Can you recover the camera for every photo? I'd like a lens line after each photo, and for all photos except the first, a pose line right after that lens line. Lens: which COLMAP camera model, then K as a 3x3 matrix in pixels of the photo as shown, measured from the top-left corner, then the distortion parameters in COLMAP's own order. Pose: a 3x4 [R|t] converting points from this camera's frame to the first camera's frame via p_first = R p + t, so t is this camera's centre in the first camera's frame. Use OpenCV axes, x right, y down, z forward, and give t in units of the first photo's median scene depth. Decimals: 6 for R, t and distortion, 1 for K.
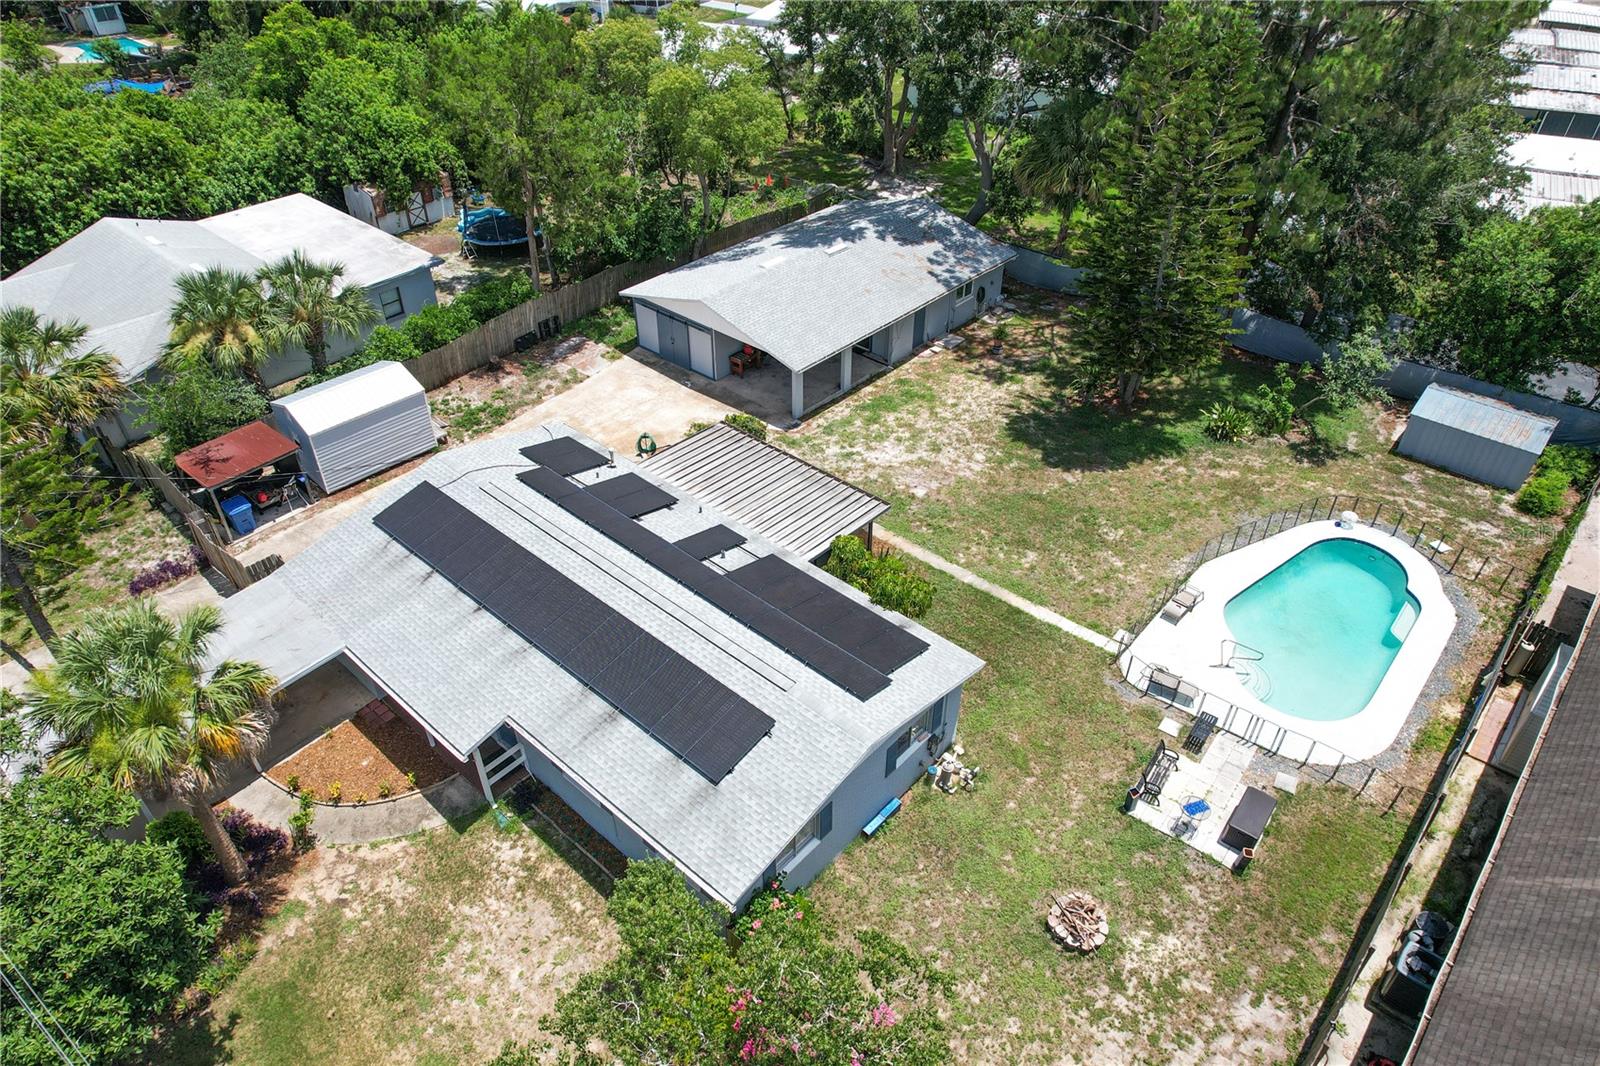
lens RADIAL K [[1023.6, 0, 801.5], [0, 1023.6, 532.7], [0, 0, 1]] dist [-0.058059, 0.012870]
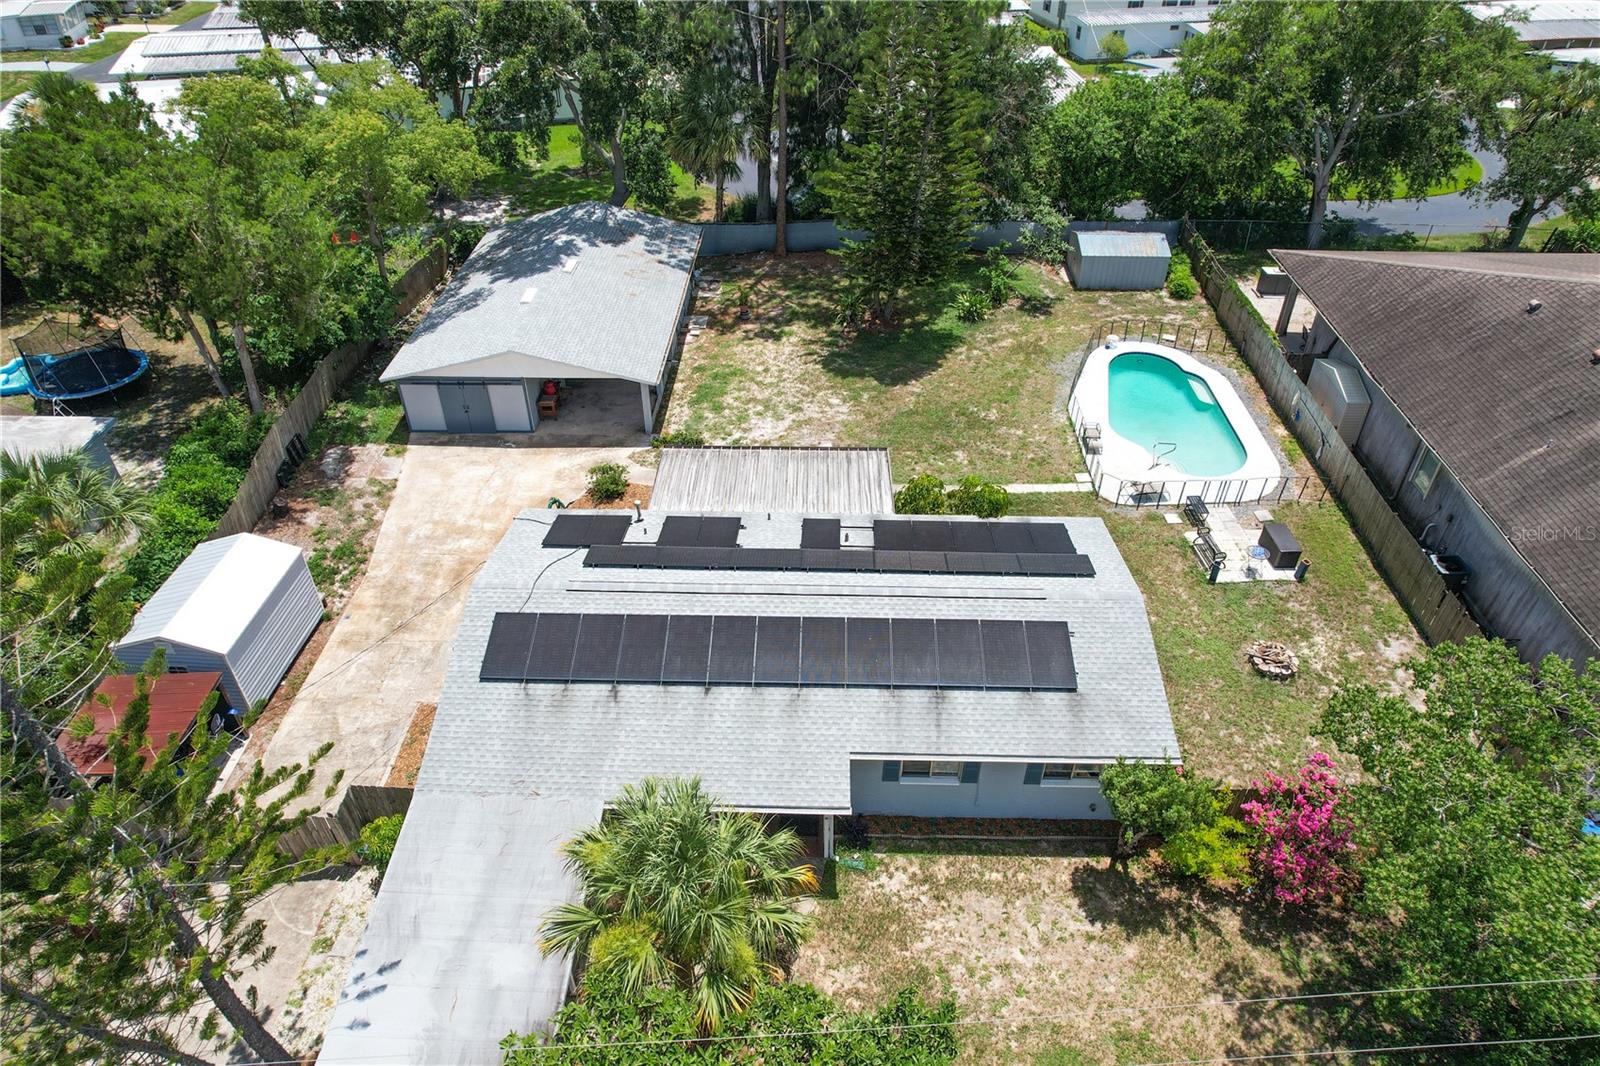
lens RADIAL K [[1023.6, 0, 802.0], [0, 1023.6, 533.9], [0, 0, 1]] dist [-0.058059, 0.012870]
pose [[0.764631, -0.396877, 0.507767, -0.478916], [0.395266, 0.911097, 0.116906, -0.090651], [-0.509023, 0.111313, 0.853525, 0.119244]]
